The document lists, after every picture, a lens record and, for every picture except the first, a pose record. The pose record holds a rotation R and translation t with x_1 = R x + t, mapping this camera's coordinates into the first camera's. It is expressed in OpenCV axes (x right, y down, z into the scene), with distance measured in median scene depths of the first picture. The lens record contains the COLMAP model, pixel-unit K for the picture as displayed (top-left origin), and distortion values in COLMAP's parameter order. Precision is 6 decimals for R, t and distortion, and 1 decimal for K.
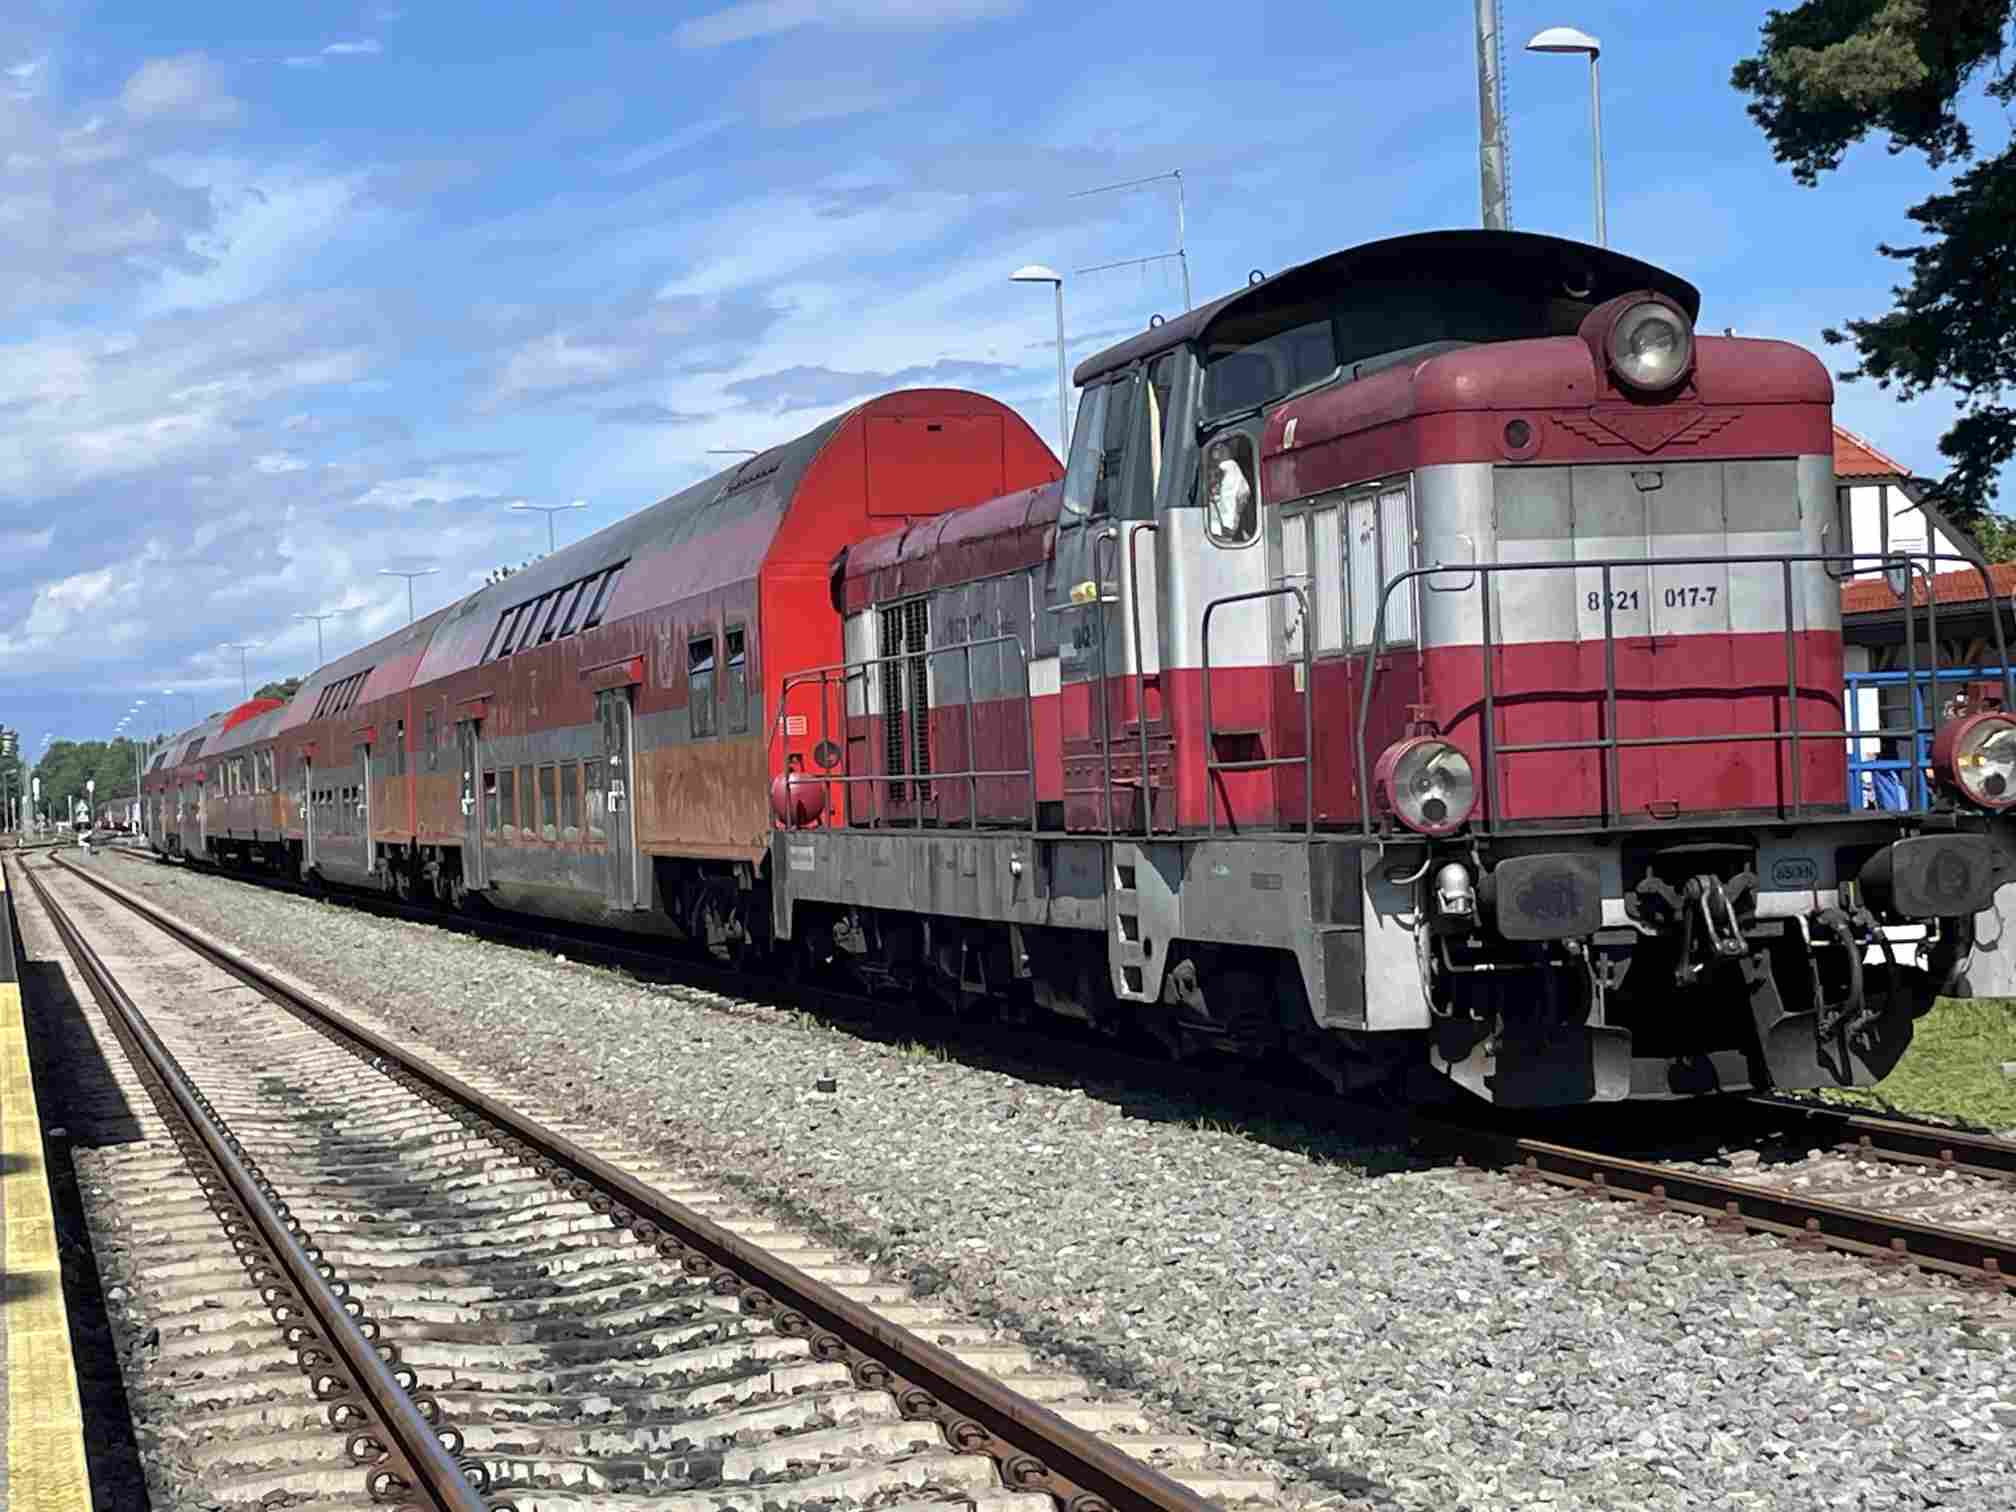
lens RADIAL K [[4033.7, 0, 935.0], [0, 4033.7, 750.0], [0, 0, 1]] dist [0.114620, 0.000000]
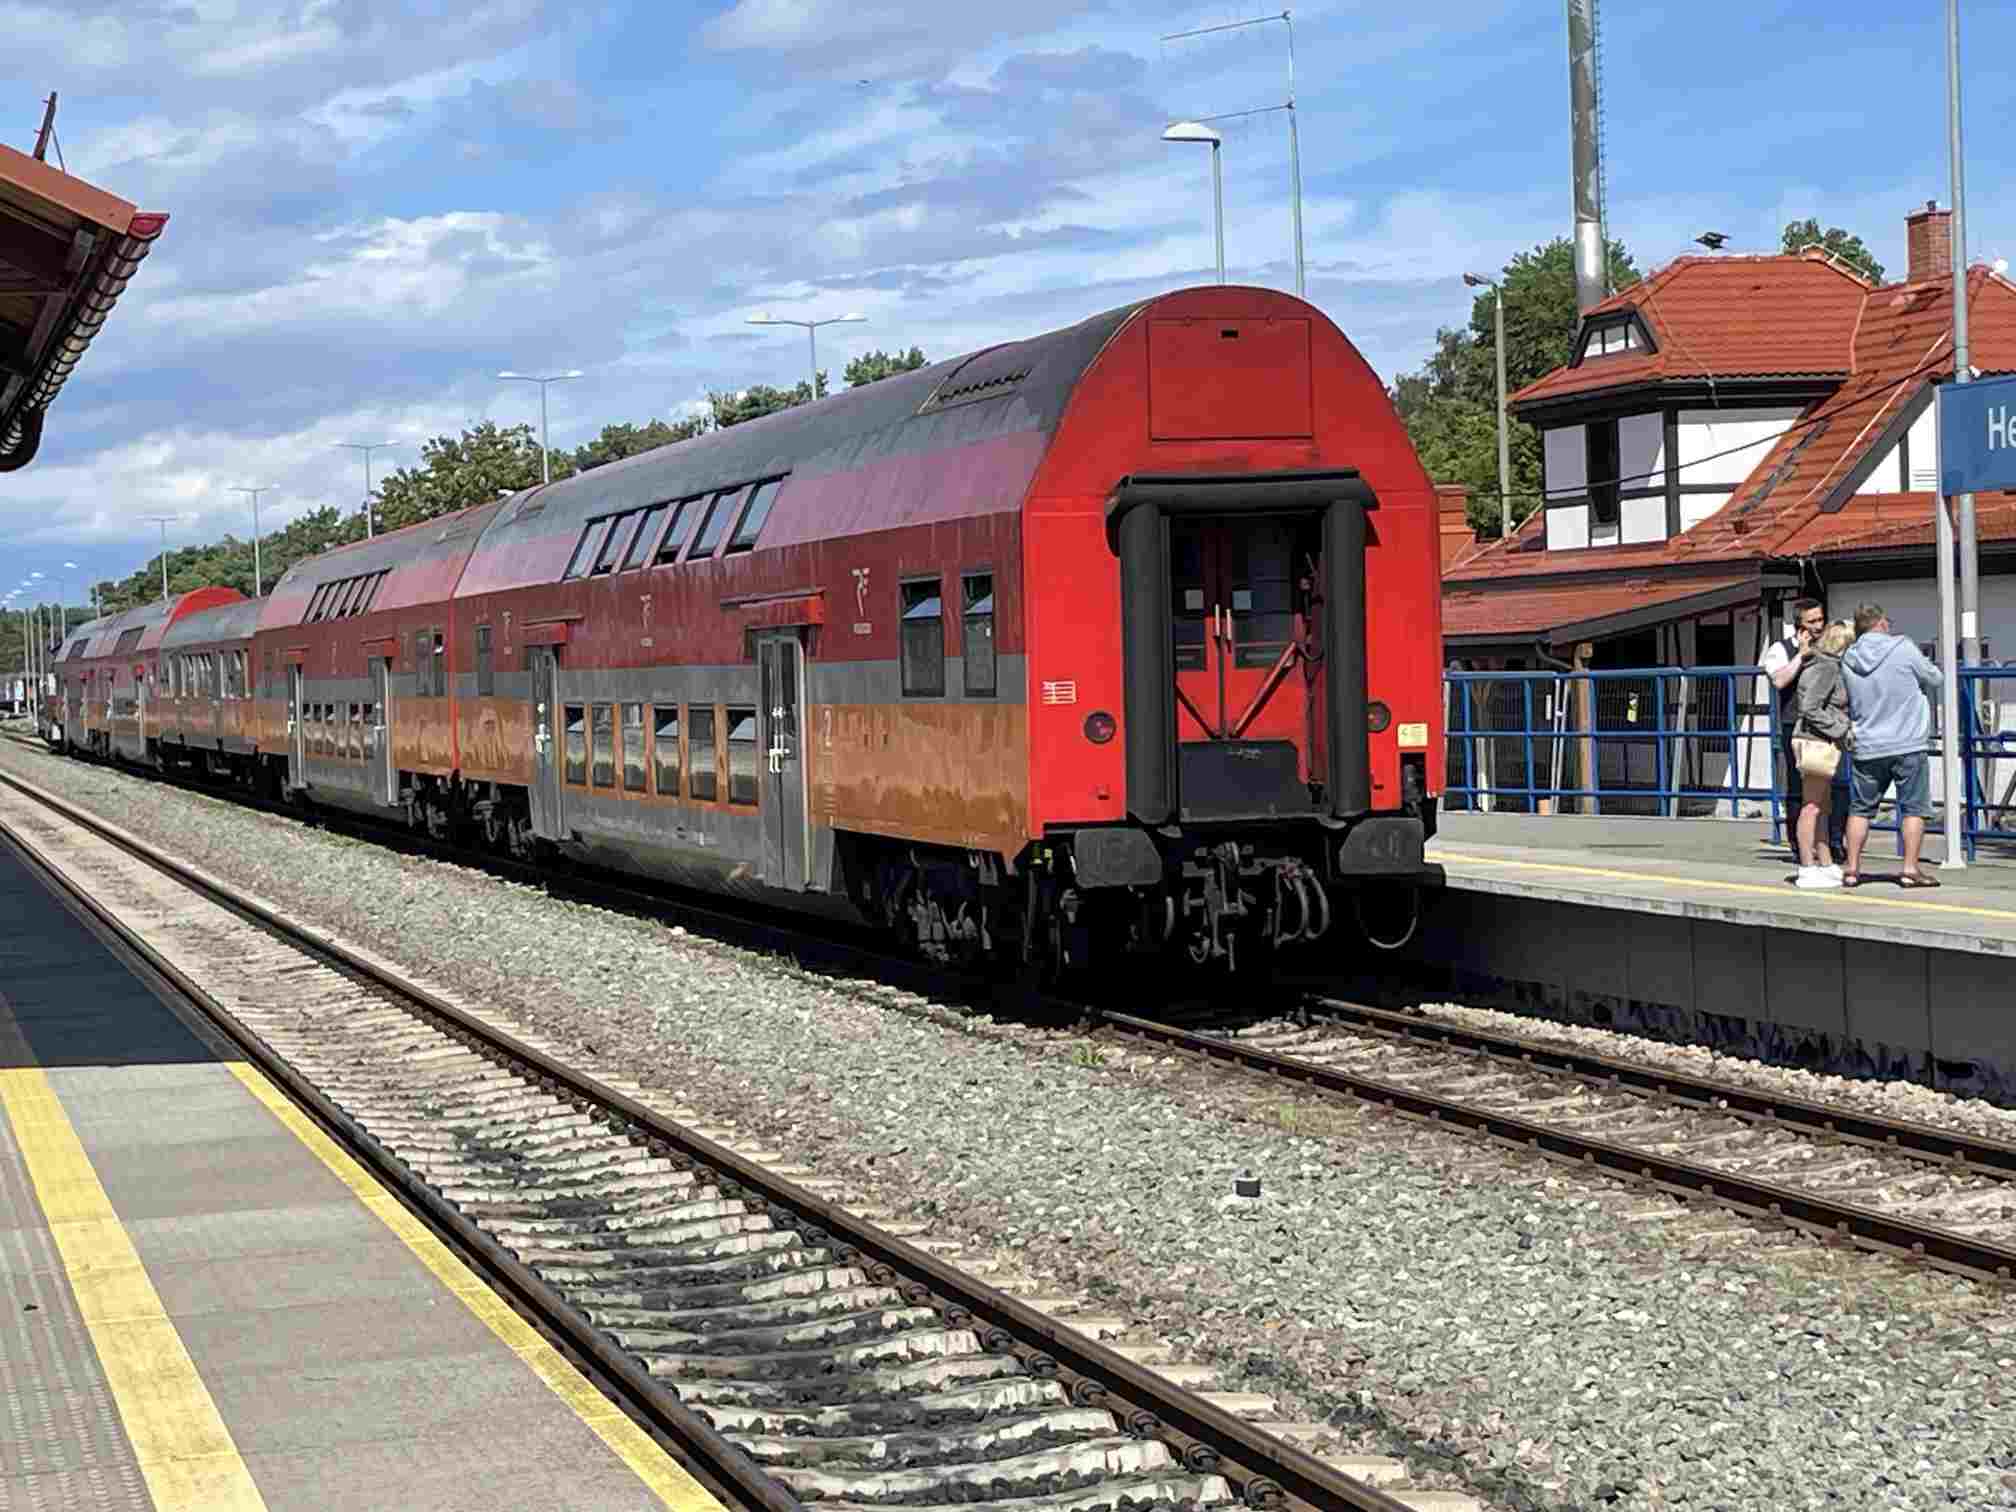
lens RADIAL K [[4316.8, 0, 1008.9], [0, 4316.8, 754.2], [0, 0, 1]] dist [0.104079, 0.000000]
pose [[0.999423, 0.008303, 0.032948, -0.130398], [-0.009277, 0.999522, 0.029506, -0.033637], [-0.032687, -0.029794, 0.999021, 0.200125]]
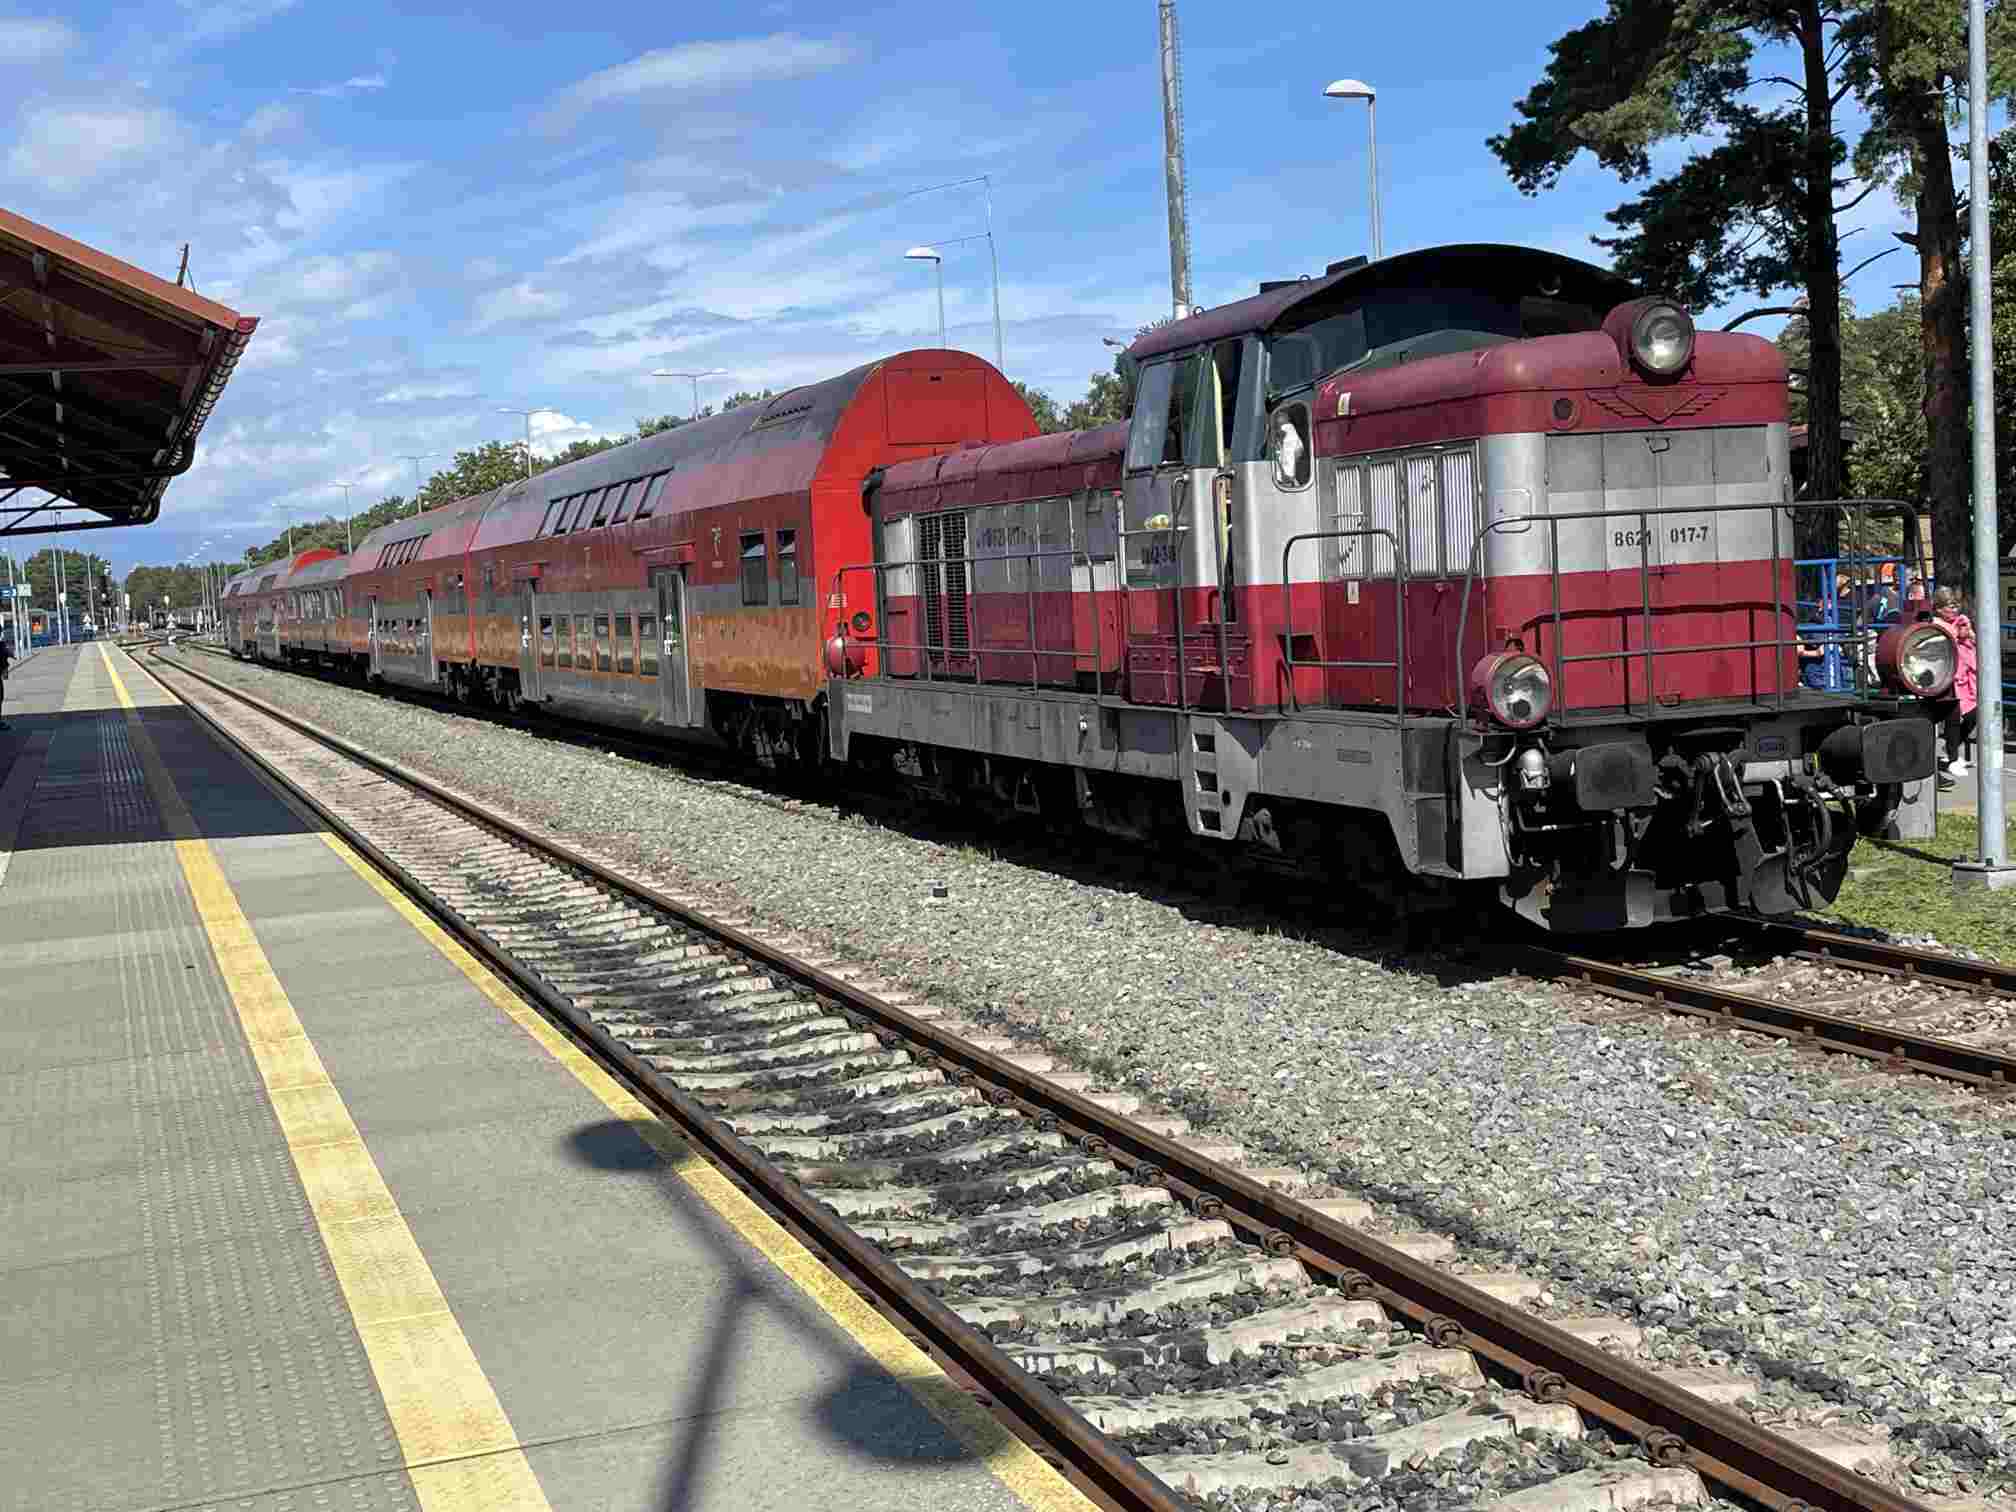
lens RADIAL K [[2718.6, 0, 991.4], [0, 2718.6, 726.6], [0, 0, 1]] dist [0.093879, 0.000000]
pose [[0.995912, -0.015758, 0.088941, -0.113649], [0.010453, 0.998156, 0.059797, -0.031069], [-0.089719, -0.058623, 0.994240, 0.147033]]
